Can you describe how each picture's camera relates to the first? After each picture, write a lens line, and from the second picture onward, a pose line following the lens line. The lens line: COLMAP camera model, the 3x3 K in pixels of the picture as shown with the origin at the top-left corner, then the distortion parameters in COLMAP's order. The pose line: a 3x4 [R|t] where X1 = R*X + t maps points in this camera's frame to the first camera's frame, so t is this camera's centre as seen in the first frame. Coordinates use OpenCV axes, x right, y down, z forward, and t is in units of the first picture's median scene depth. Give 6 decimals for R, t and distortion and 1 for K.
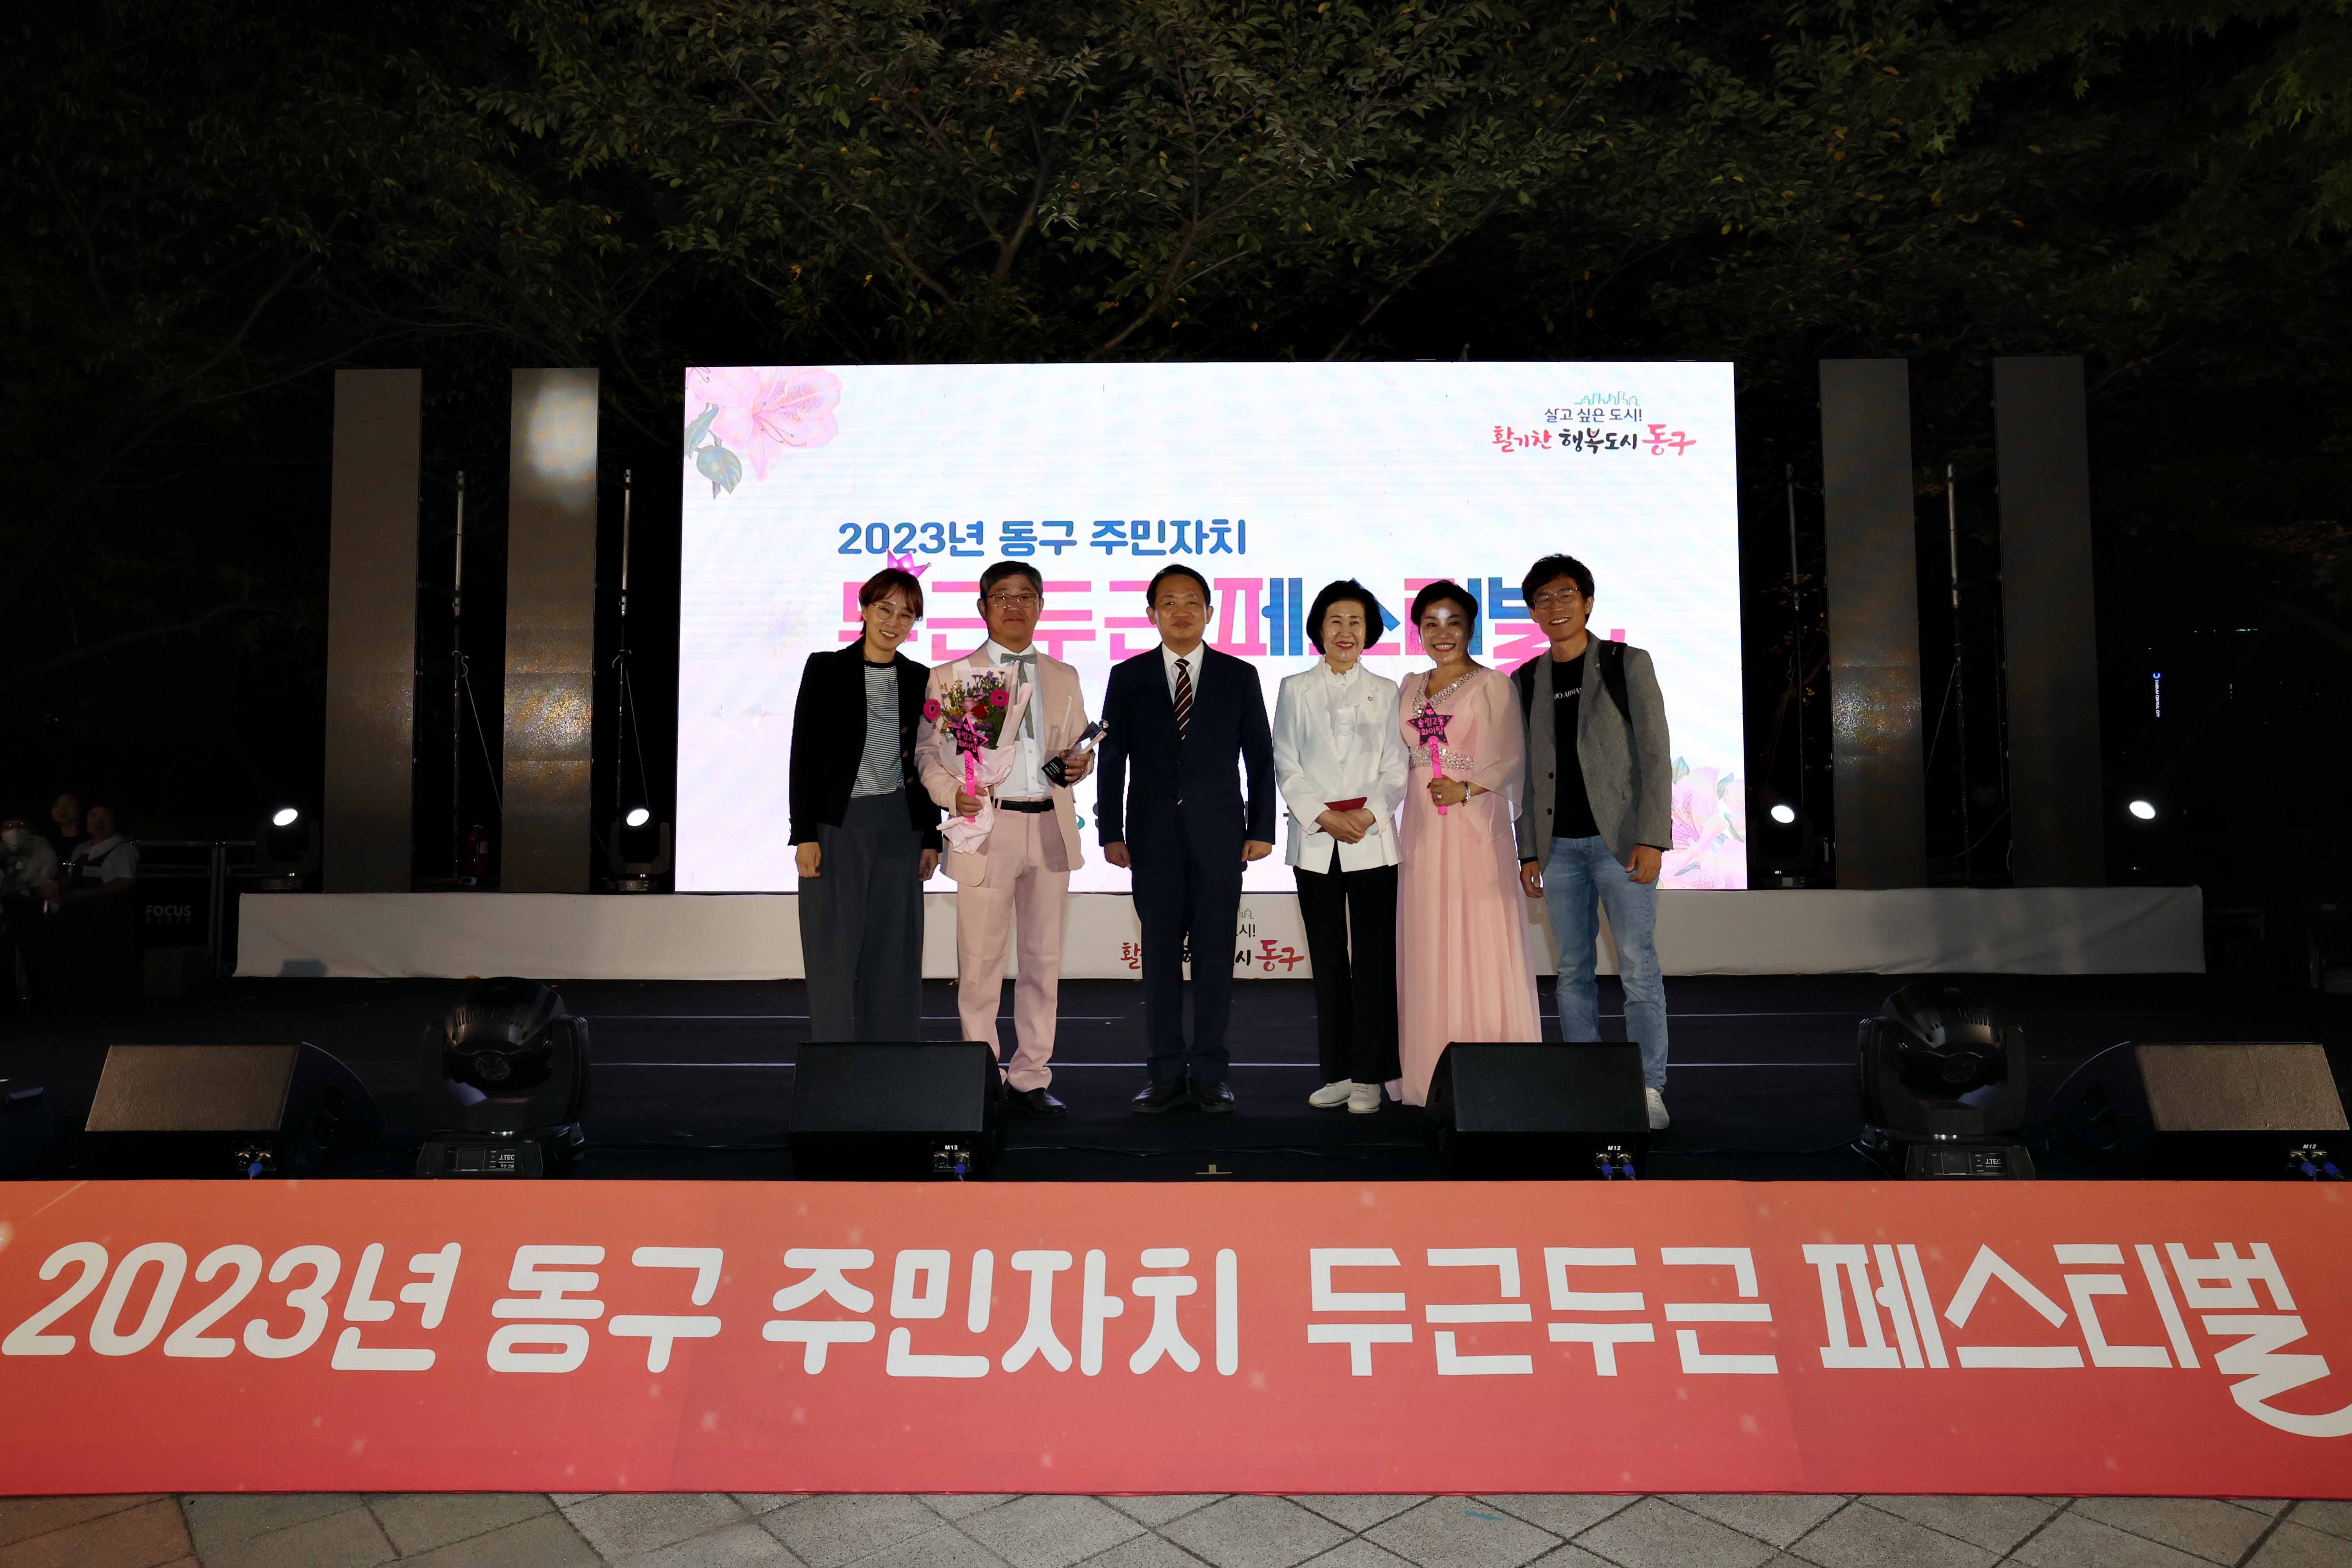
lens RADIAL K [[1467.1, 0, 1201.9], [0, 1467.1, 727.6], [0, 0, 1]] dist [-0.026444, 0.031061]
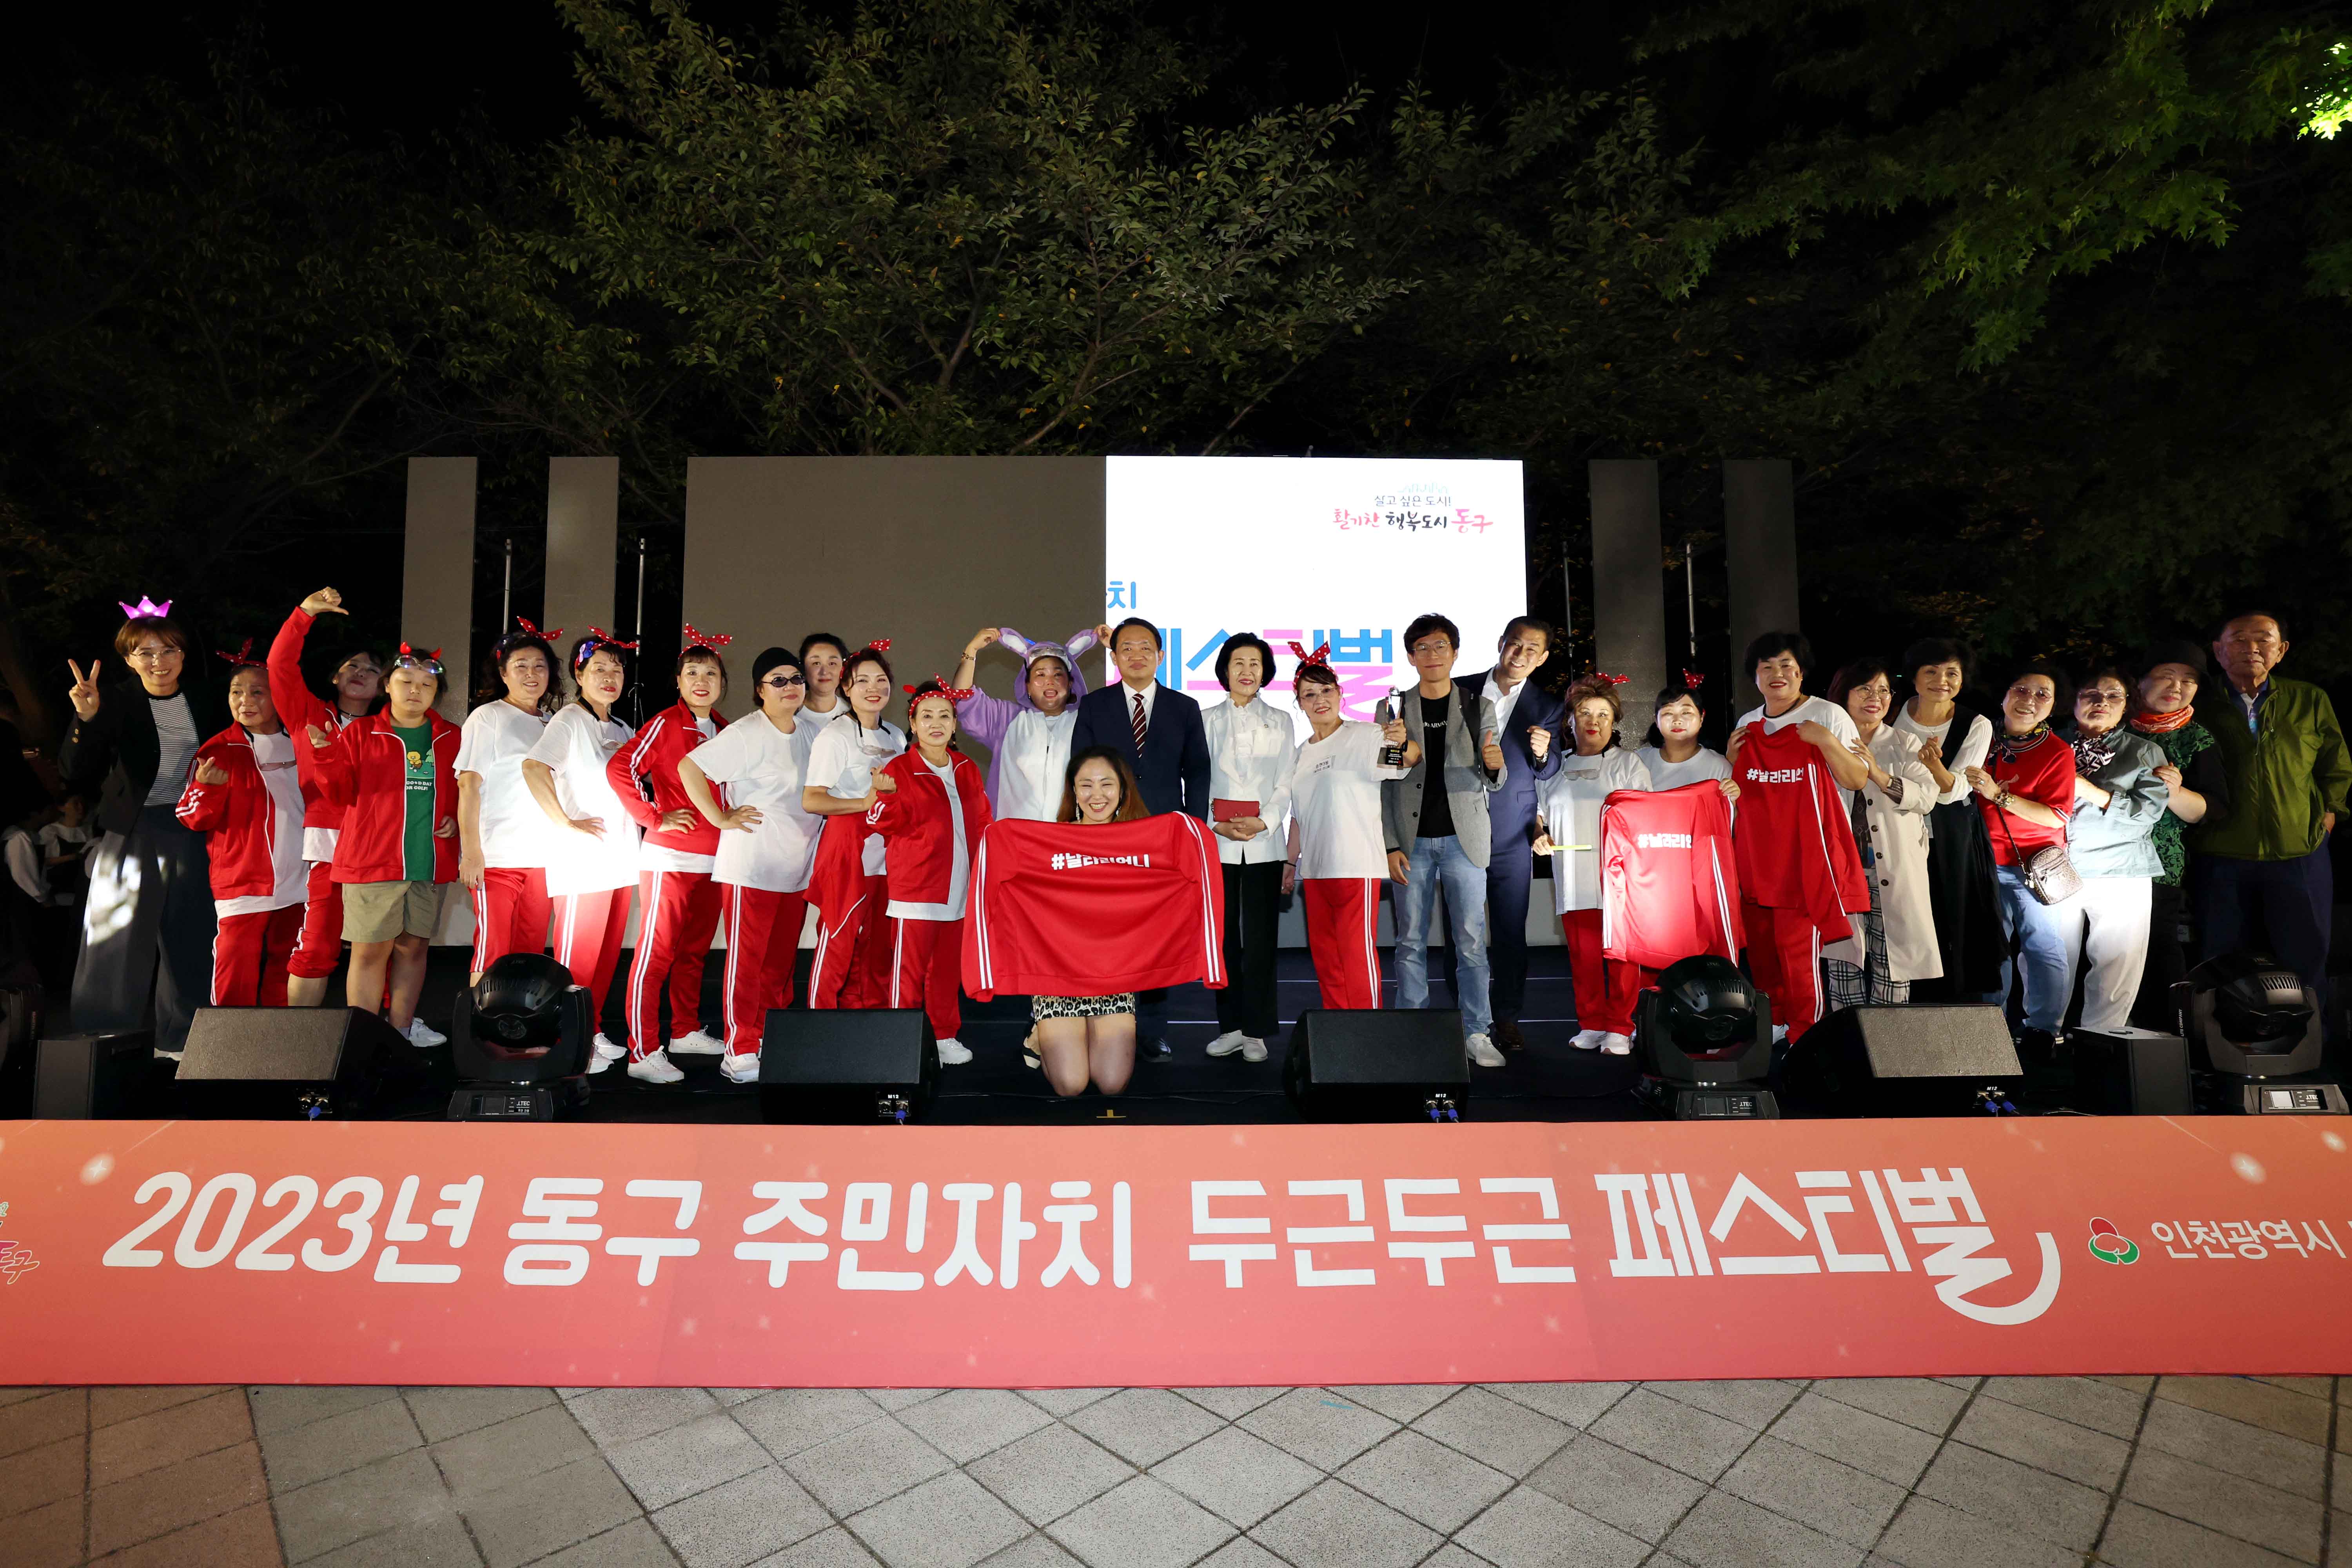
lens RADIAL K [[1140.3, 0, 1123.6], [0, 1140.3, 738.7], [0, 0, 1]] dist [-0.043742, 0.021666]
pose [[0.999764, 0.004716, 0.021207, -0.001537], [-0.004567, 0.999965, -0.007069, -0.000614], [-0.021239, 0.006971, 0.999750, 0.029093]]
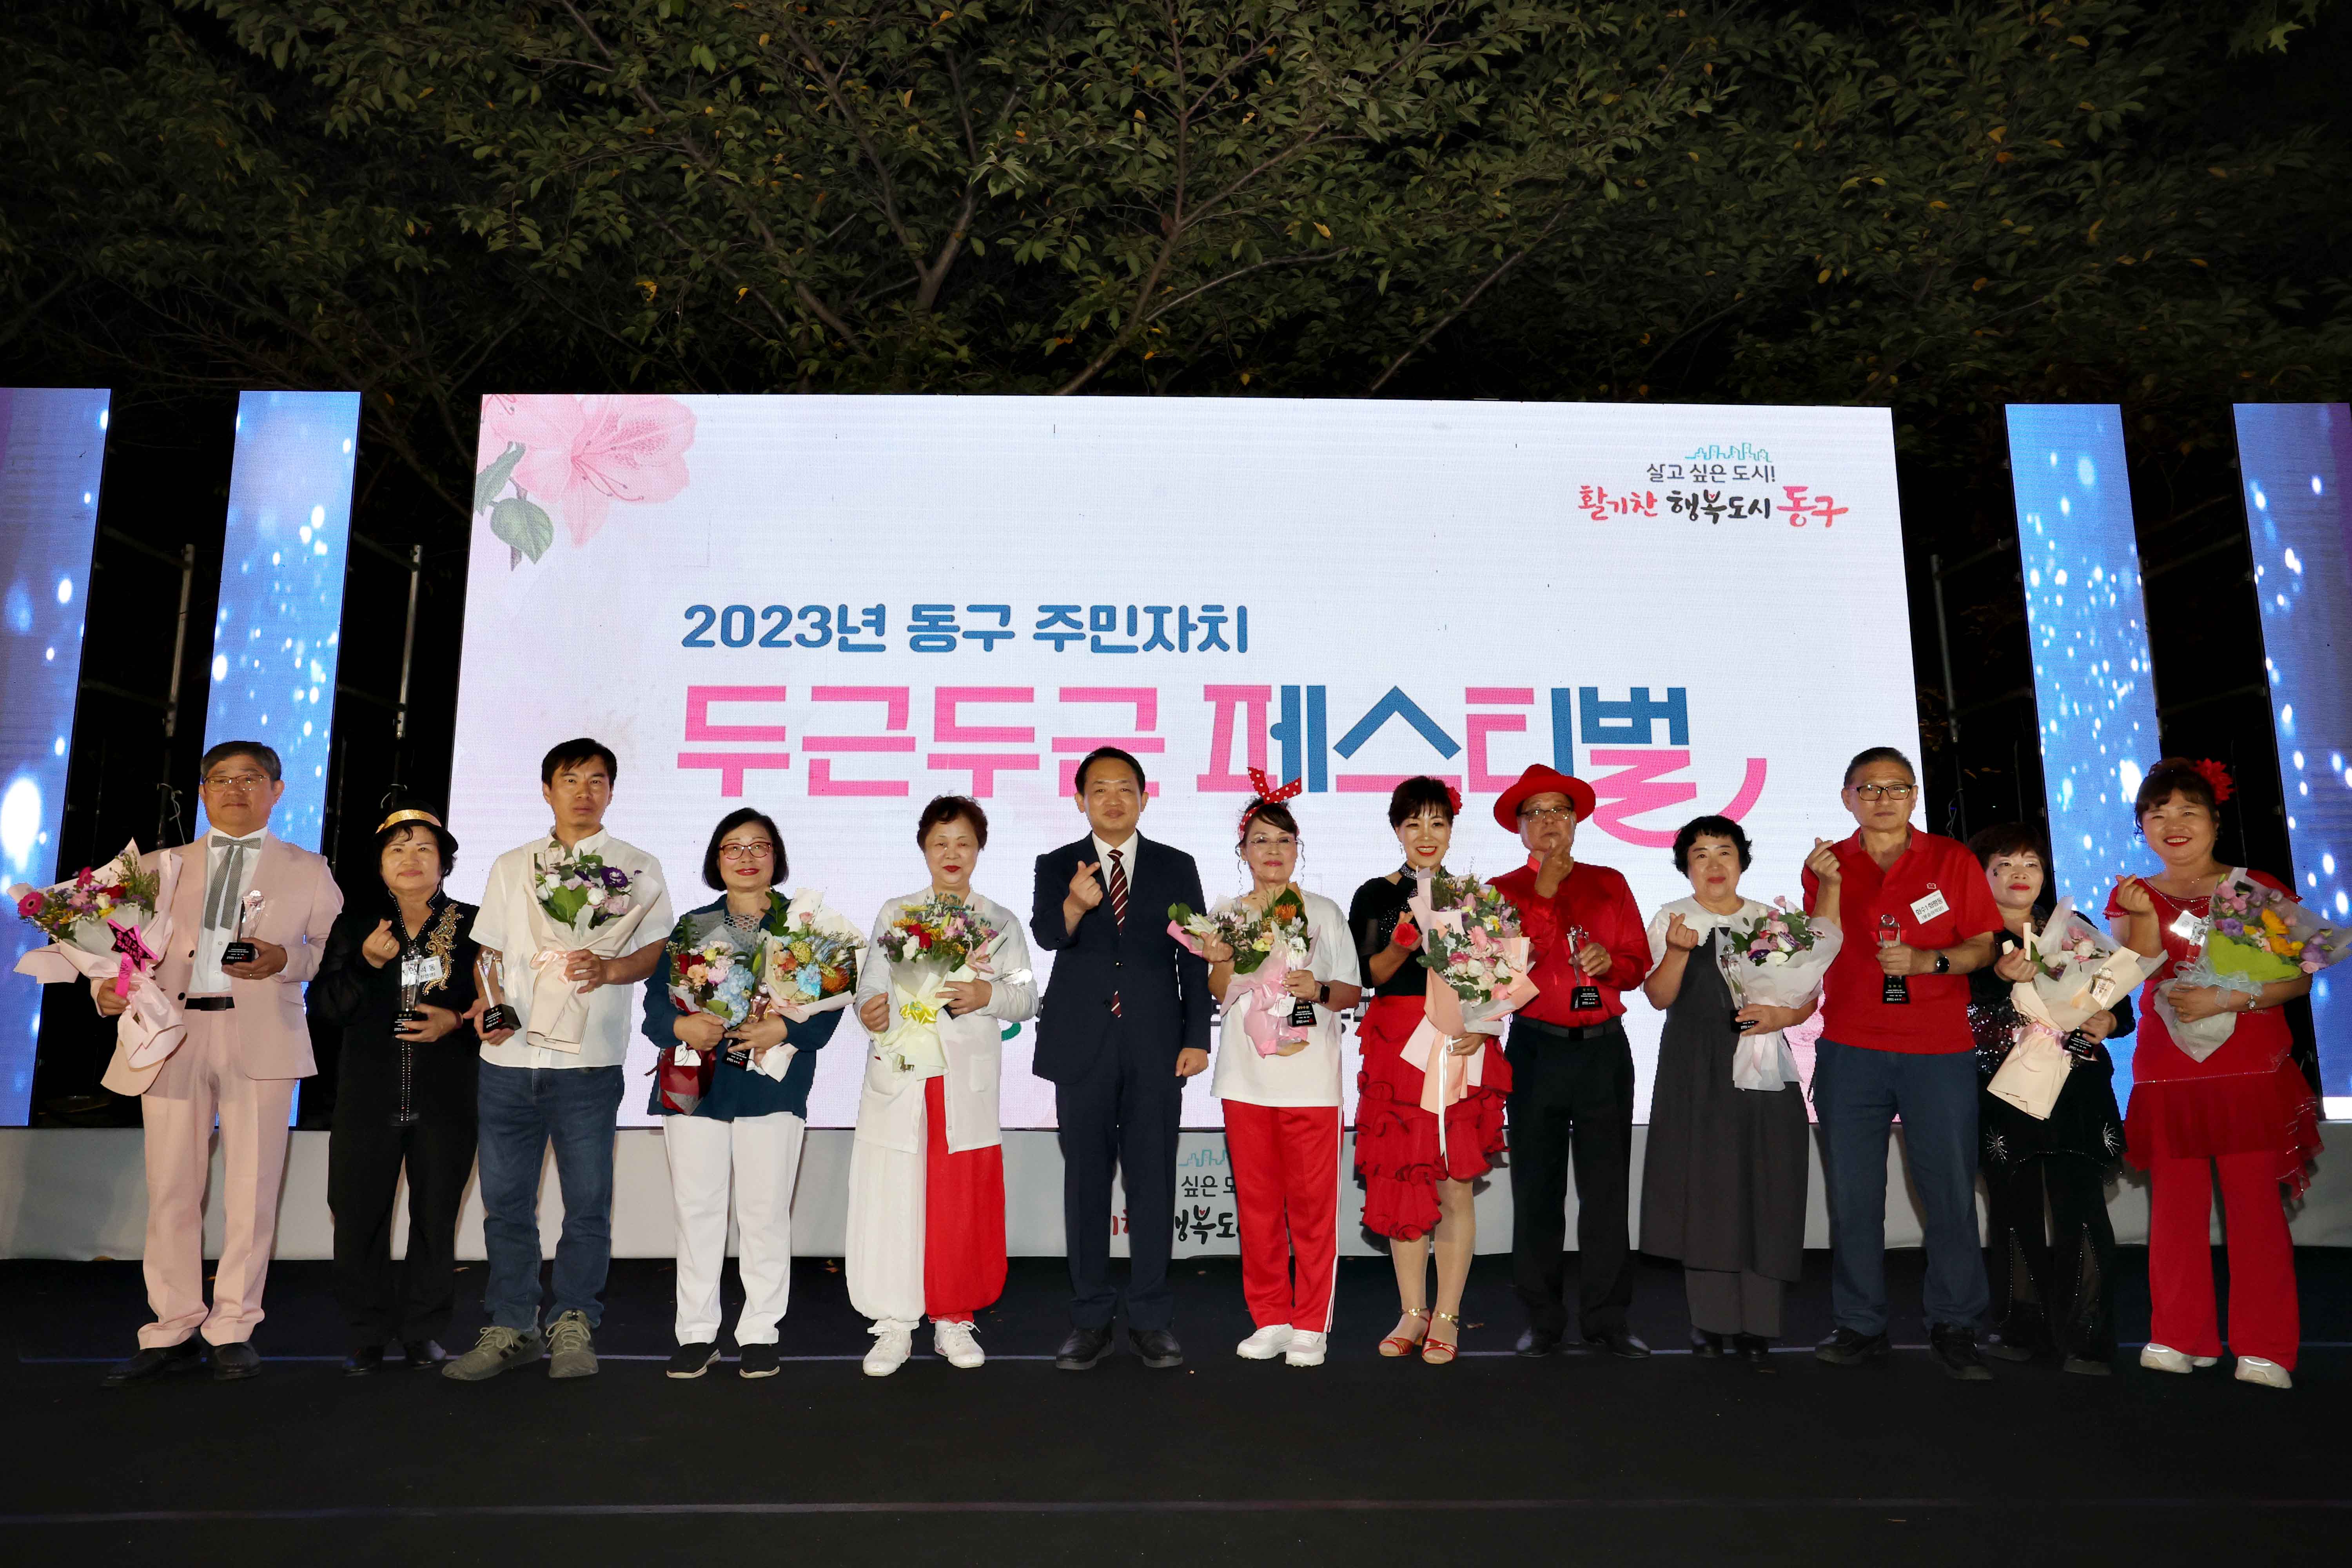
lens RADIAL K [[1434.4, 0, 1173.5], [0, 1434.4, 760.0], [0, 0, 1]] dist [-0.029636, 0.031315]
pose [[0.999456, 0.006918, 0.032249, -0.029988], [-0.003755, 0.995263, -0.097144, 0.004056], [-0.032769, 0.096970, 0.994748, 0.305841]]
